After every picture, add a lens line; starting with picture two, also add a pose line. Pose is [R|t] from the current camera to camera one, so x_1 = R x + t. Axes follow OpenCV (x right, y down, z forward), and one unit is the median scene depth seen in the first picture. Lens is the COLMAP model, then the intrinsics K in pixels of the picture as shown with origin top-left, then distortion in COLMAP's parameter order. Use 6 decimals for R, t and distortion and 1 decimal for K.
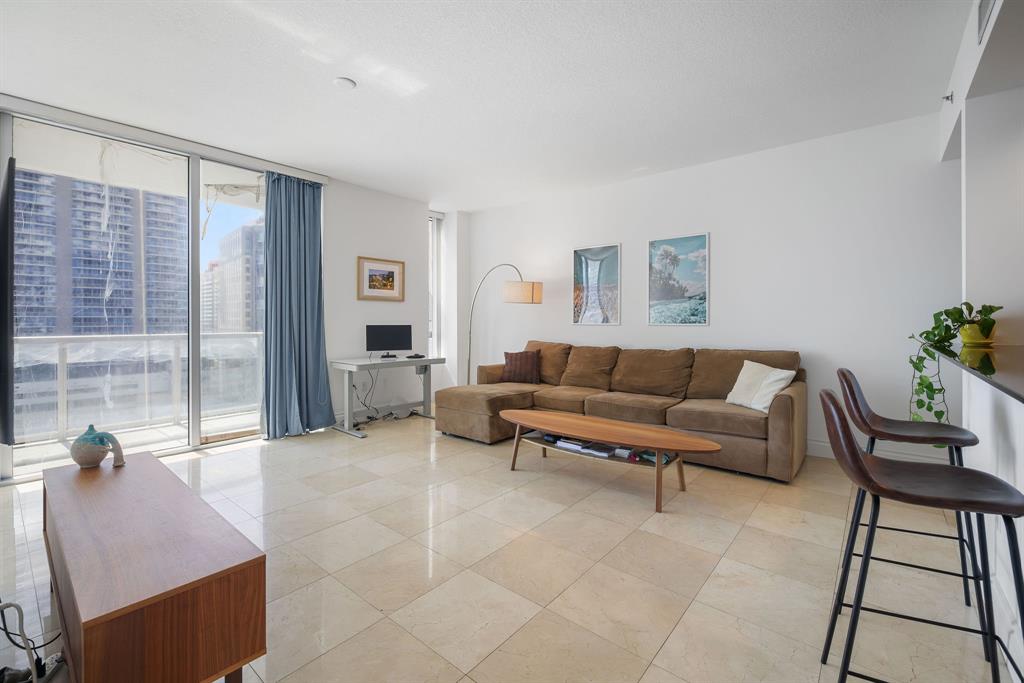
lens RADIAL K [[451.8, 0, 495.8], [0, 451.8, 321.6], [0, 0, 1]] dist [-0.001718, 0.001157]
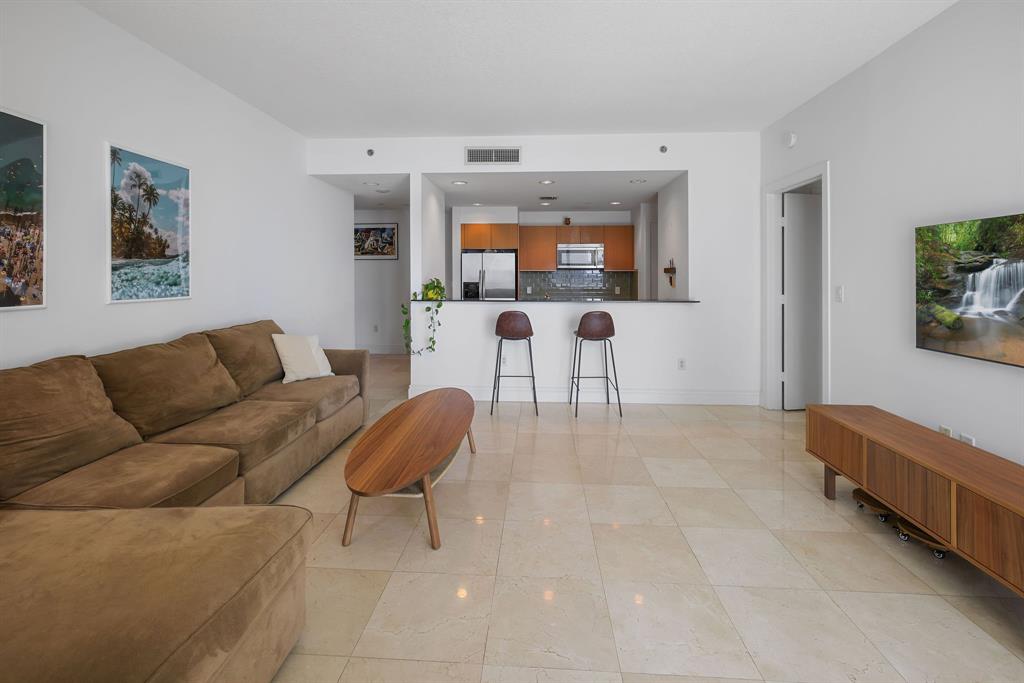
lens RADIAL K [[451.8, 0, 511.8], [0, 451.8, 277.4], [0, 0, 1]] dist [-0.001718, 0.001157]
pose [[-0.619625, -0.008372, 0.784853, -0.381136], [-0.003499, 0.999963, 0.007904, -0.029867], [-0.784890, 0.002151, -0.619631, 0.991178]]
